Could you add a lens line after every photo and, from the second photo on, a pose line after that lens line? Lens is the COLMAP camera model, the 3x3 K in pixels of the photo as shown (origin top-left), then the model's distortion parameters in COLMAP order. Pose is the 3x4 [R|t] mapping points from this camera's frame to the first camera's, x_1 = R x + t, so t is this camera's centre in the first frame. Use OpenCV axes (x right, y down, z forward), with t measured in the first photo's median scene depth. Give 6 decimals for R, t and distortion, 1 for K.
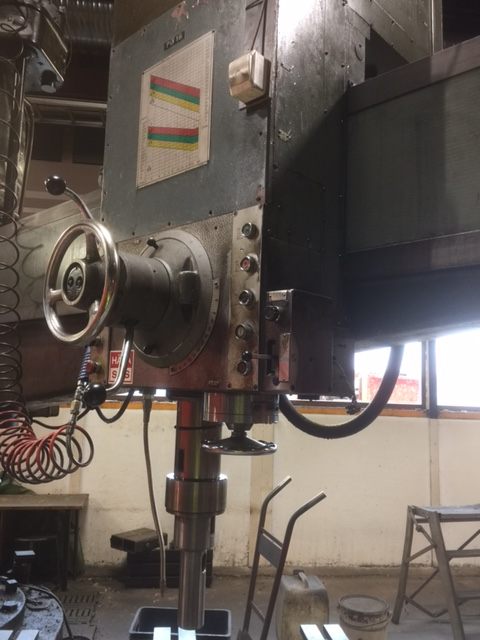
lens RADIAL K [[548.3, 0, 244.8], [0, 548.3, 320.5], [0, 0, 1]] dist [0.081524, -0.106260]
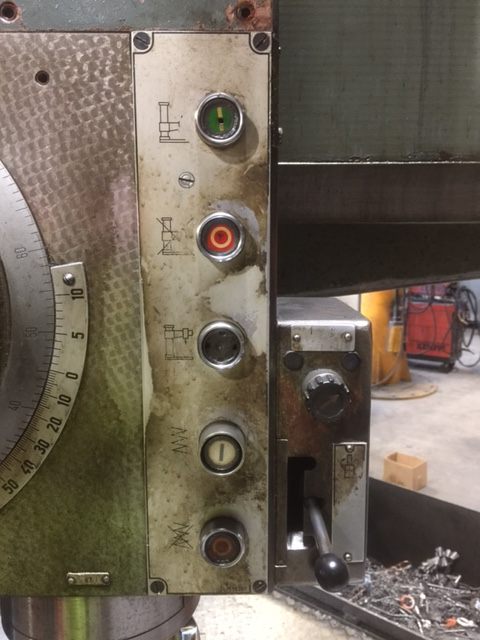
lens RADIAL K [[548.3, 0, 240.3], [0, 548.3, 317.0], [0, 0, 1]] dist [0.081524, -0.106260]
pose [[0.708219, -0.143656, 0.691223, -0.163672], [-0.061540, 0.962791, 0.263149, -0.110036], [-0.703306, -0.228905, 0.673026, 0.595553]]
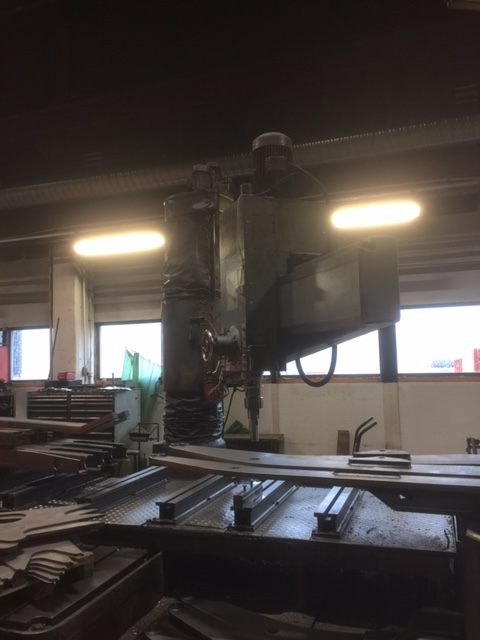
lens RADIAL K [[548.3, 0, 240.9], [0, 548.3, 317.4], [0, 0, 1]] dist [0.081524, -0.106260]
pose [[0.894219, -0.095448, -0.437335, 1.312085], [0.108369, 0.994100, 0.004622, -0.210713], [0.434313, -0.051527, 0.899287, -1.922669]]
